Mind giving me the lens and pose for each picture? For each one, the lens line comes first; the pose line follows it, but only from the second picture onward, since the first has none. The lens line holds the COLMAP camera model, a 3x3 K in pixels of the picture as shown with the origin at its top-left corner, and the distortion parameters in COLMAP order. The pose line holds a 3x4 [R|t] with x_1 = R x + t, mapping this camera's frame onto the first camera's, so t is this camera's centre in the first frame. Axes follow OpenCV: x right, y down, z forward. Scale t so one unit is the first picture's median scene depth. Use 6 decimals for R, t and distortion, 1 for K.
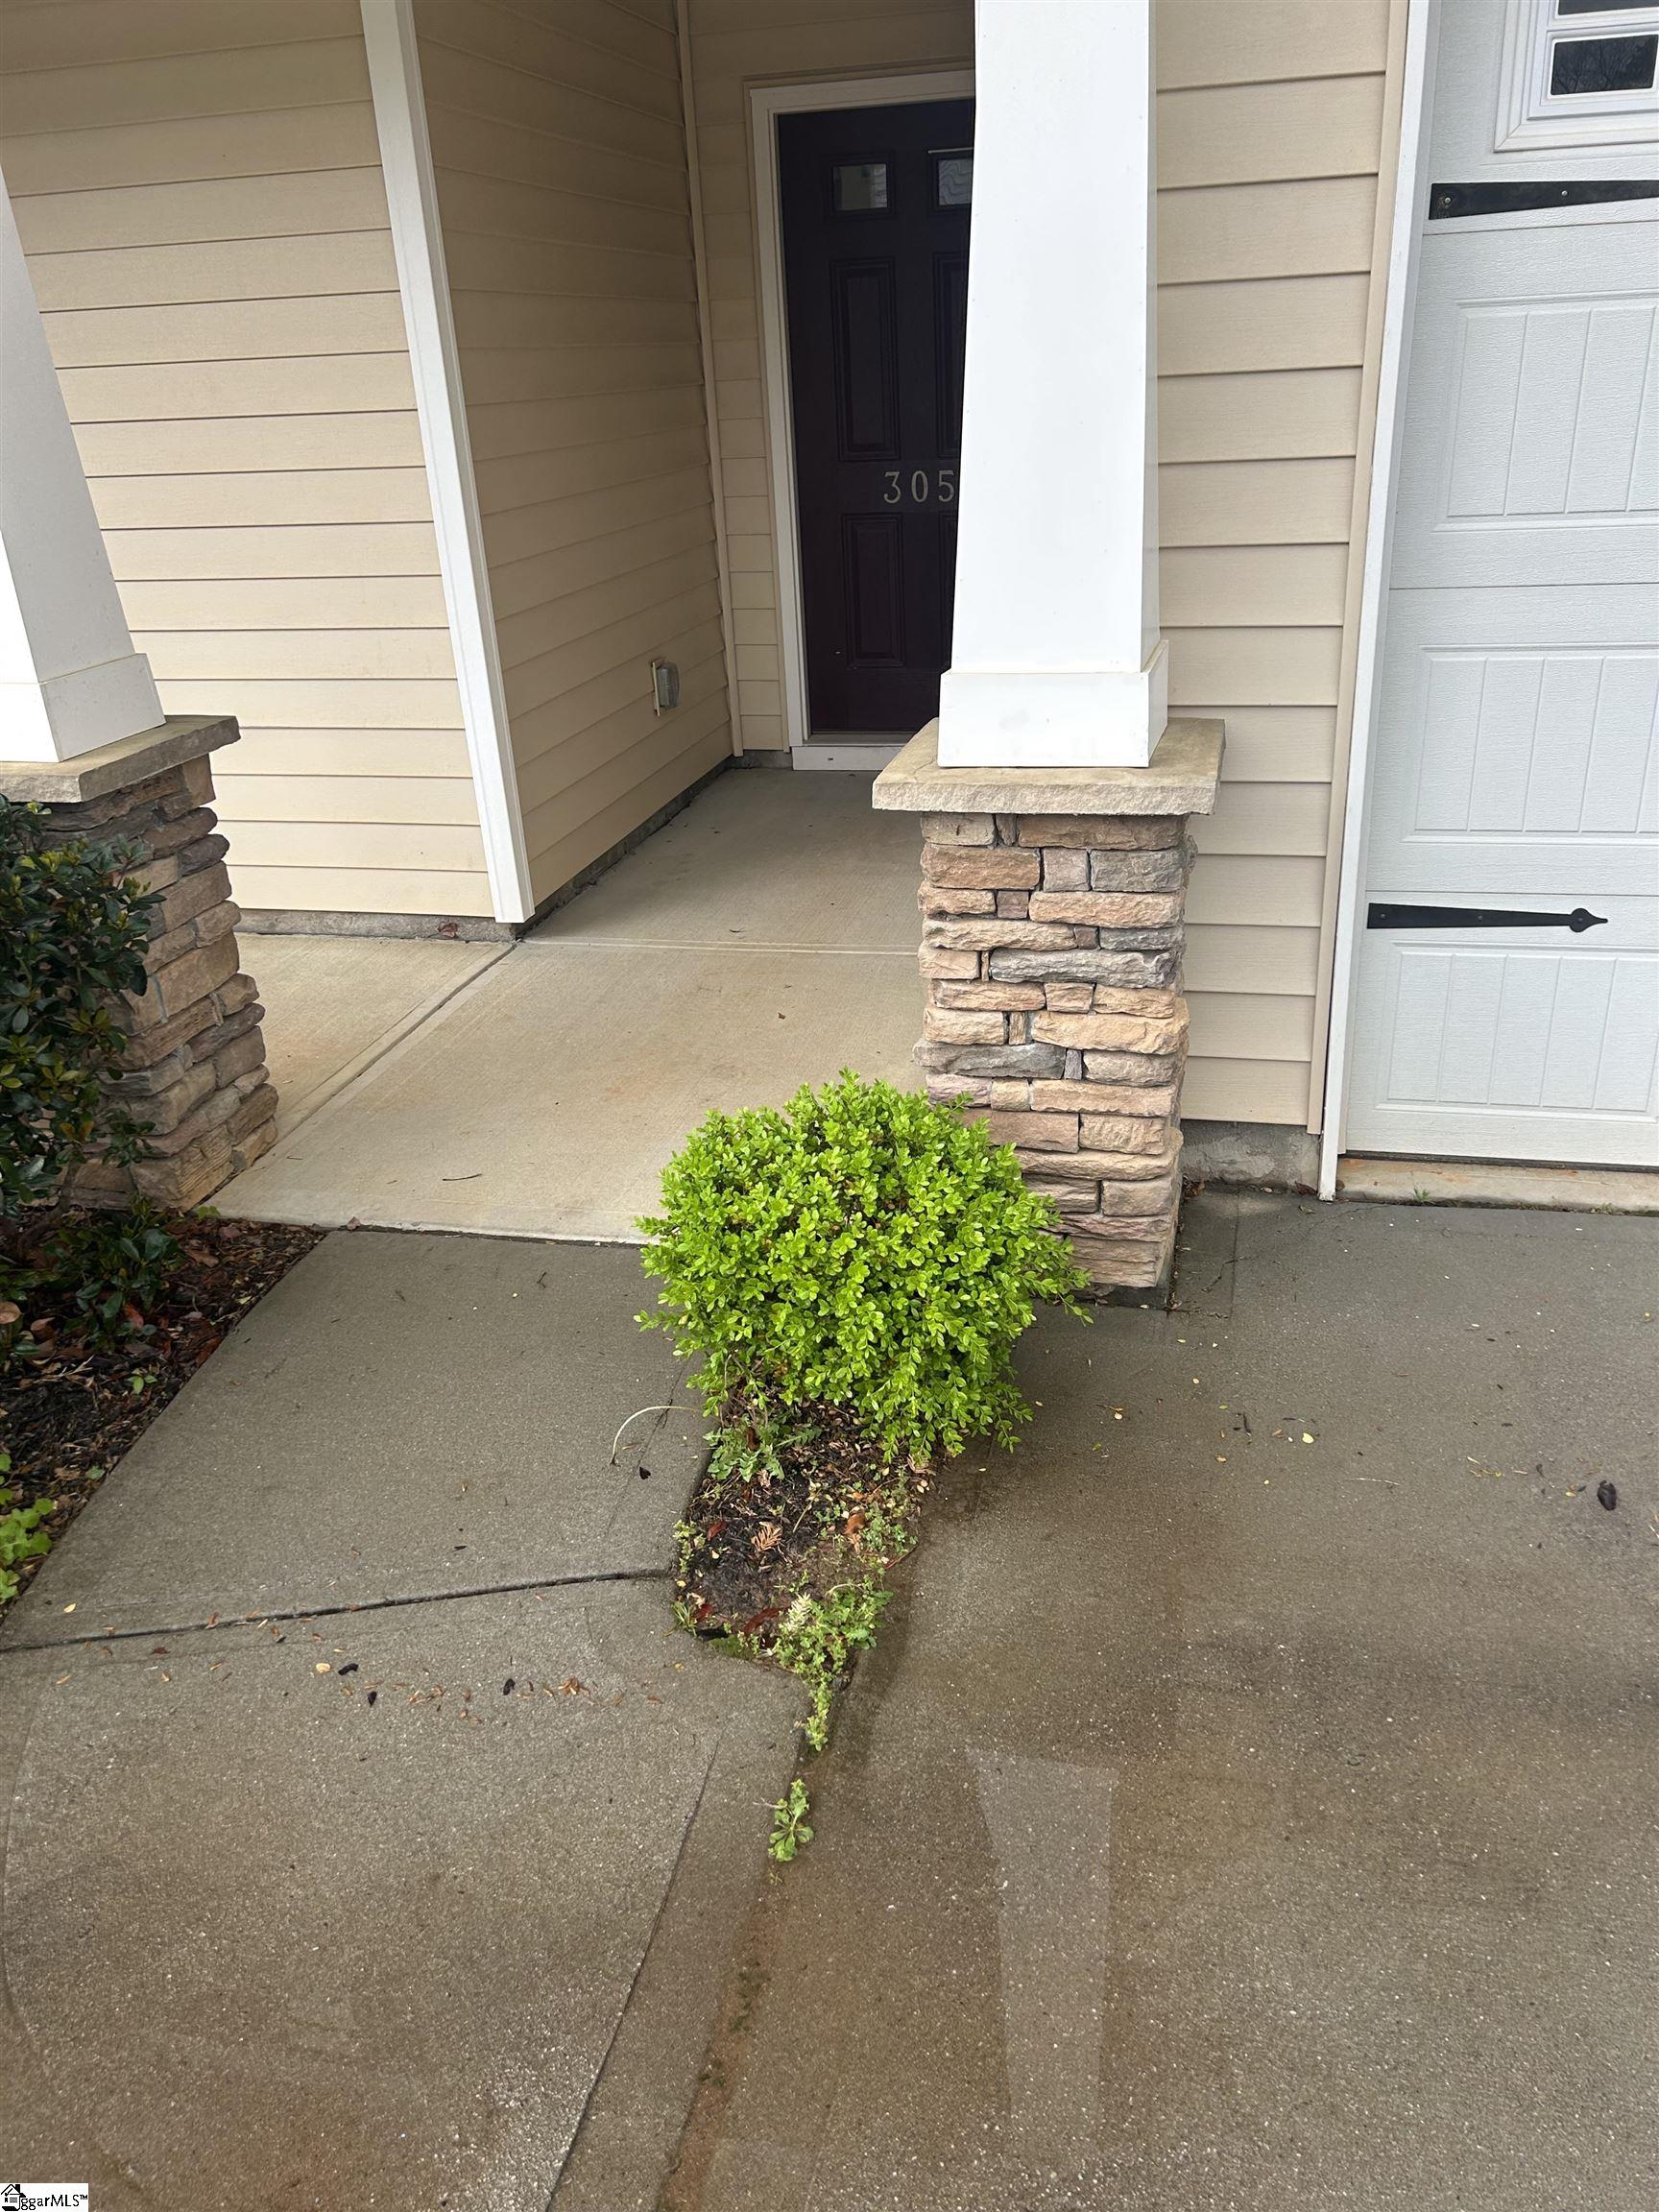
lens RADIAL K [[1654.2, 0, 829.5], [0, 1654.2, 1106.0], [0, 0, 1]] dist [0.010214, 0.002163]
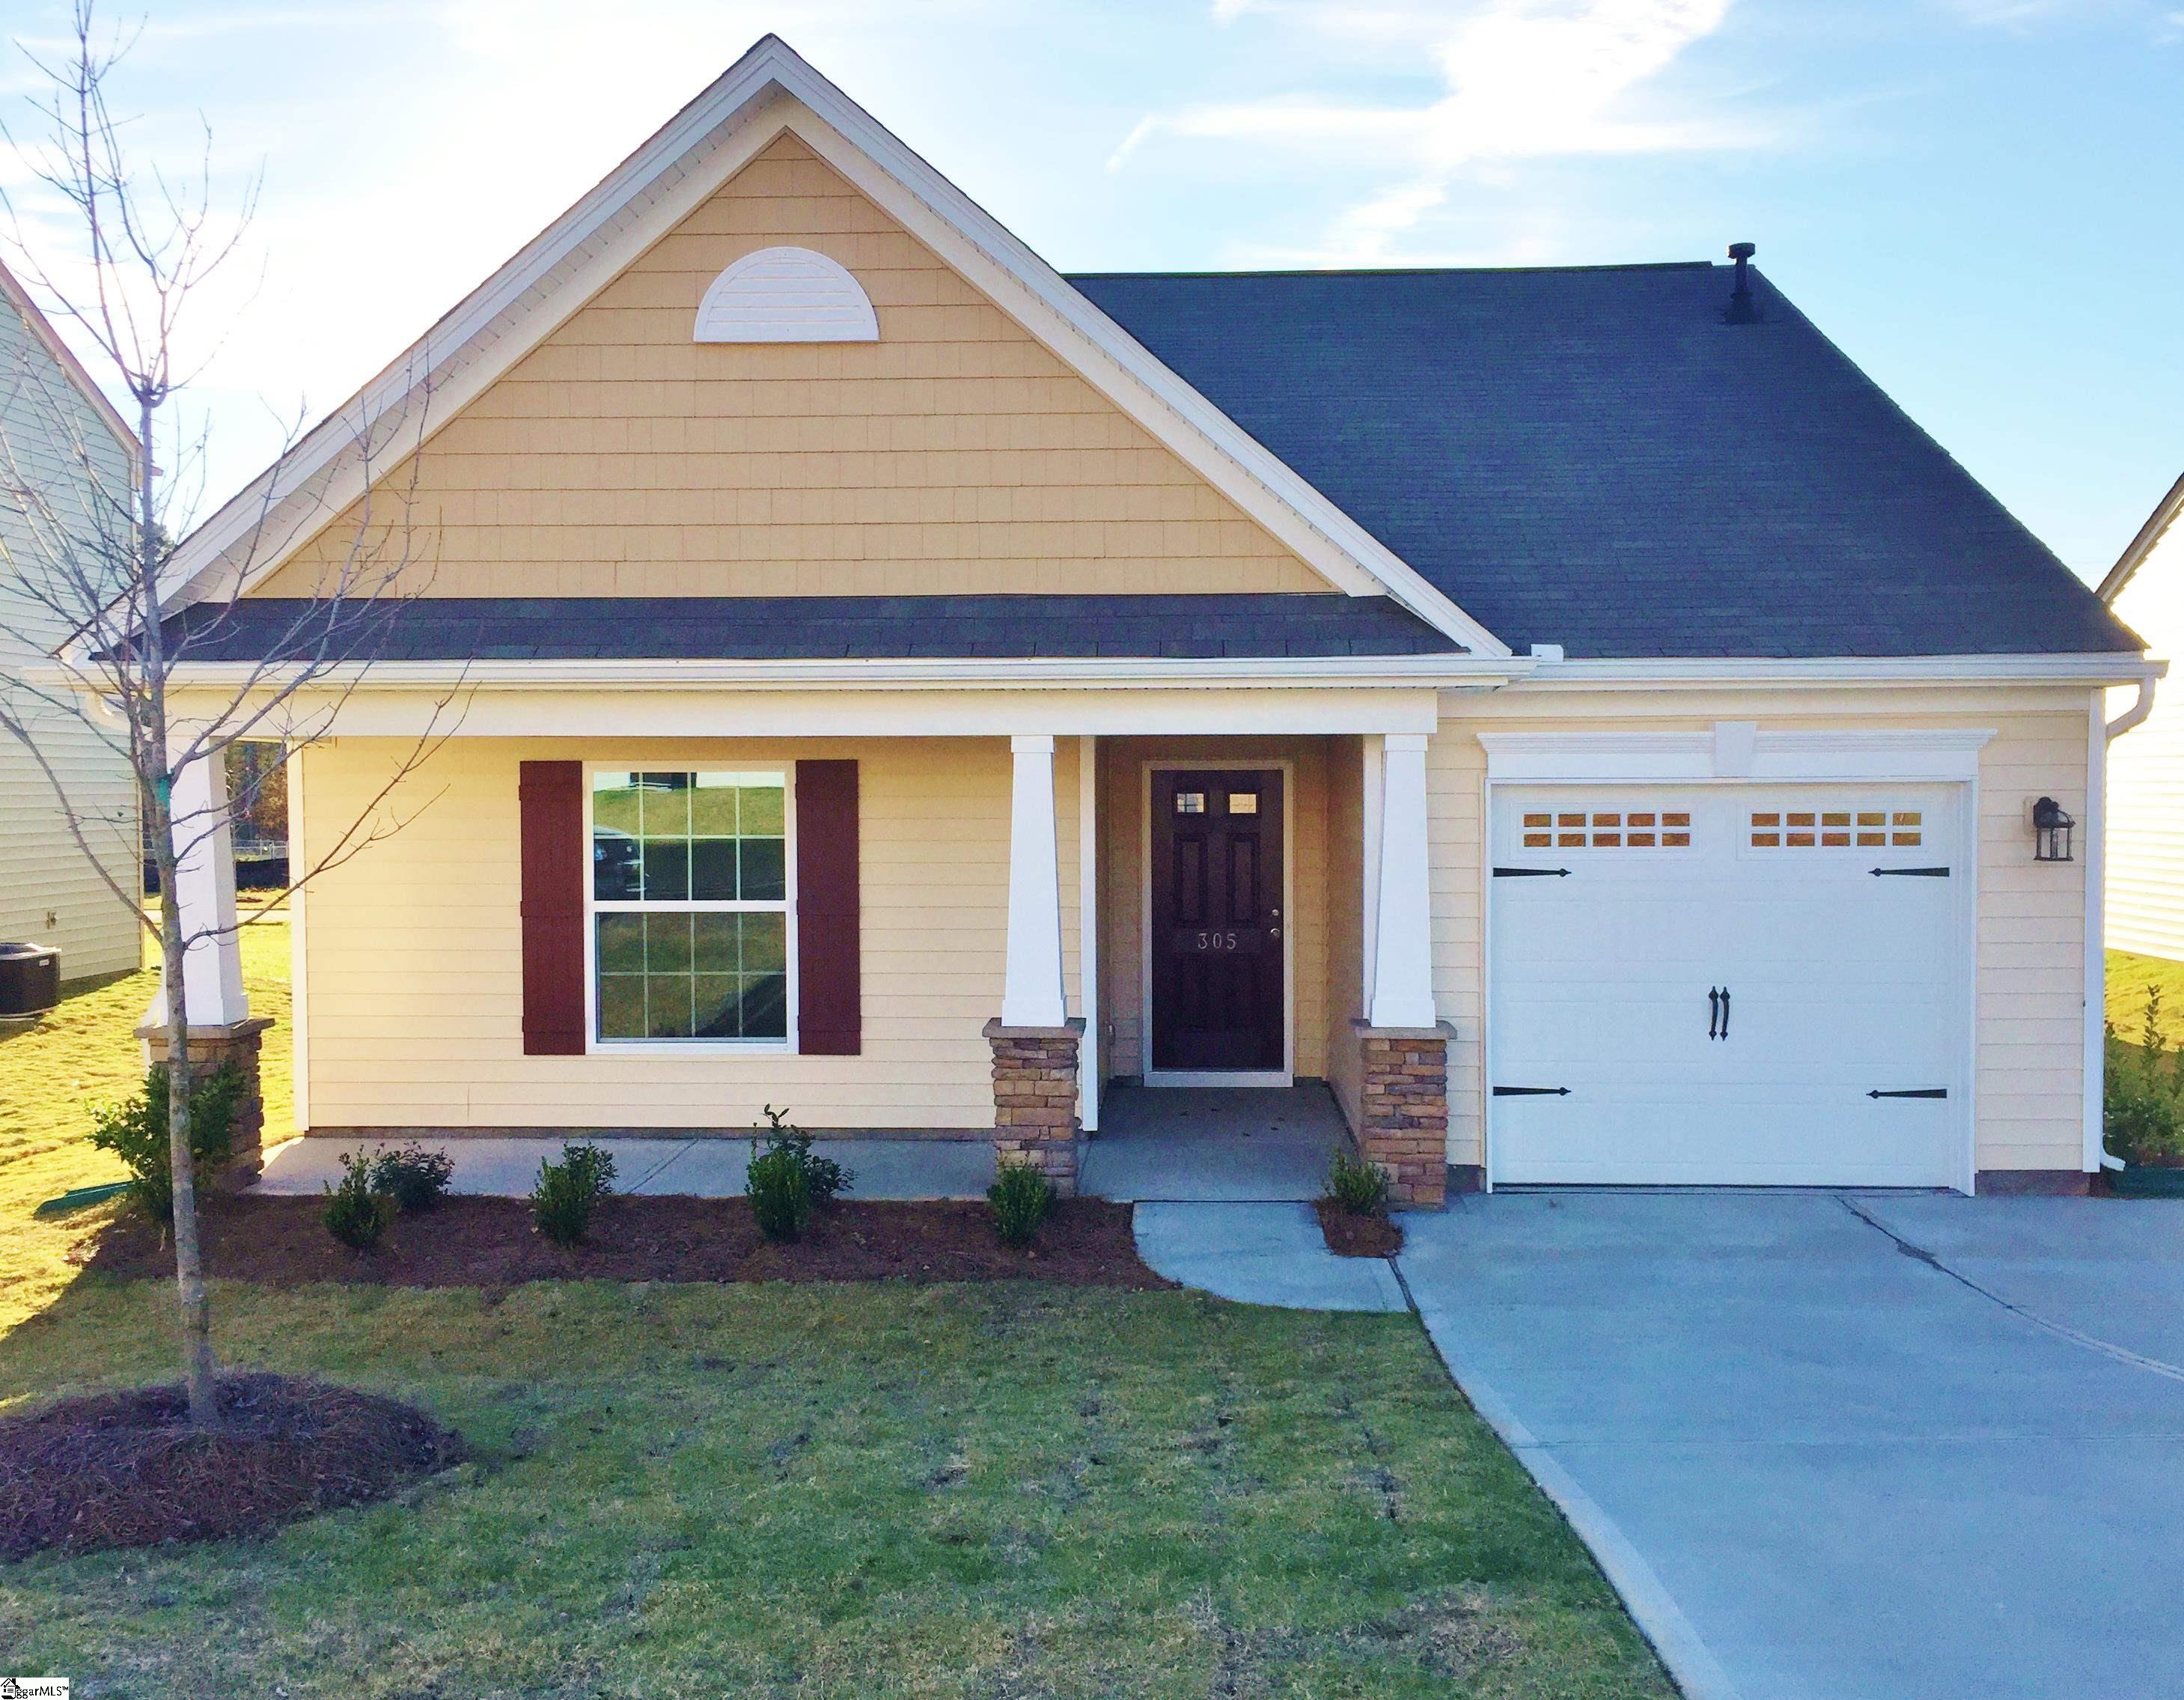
lens RADIAL K [[2022.0, 0, 1092.0], [0, 2022.0, 850.0], [0, 0, 1]] dist [0.001076, -0.000184]
pose [[0.982115, 0.040701, 0.183829, -1.174670], [0.033224, 0.923570, -0.381987, 0.936426], [-0.185326, 0.381263, 0.905700, -2.538411]]
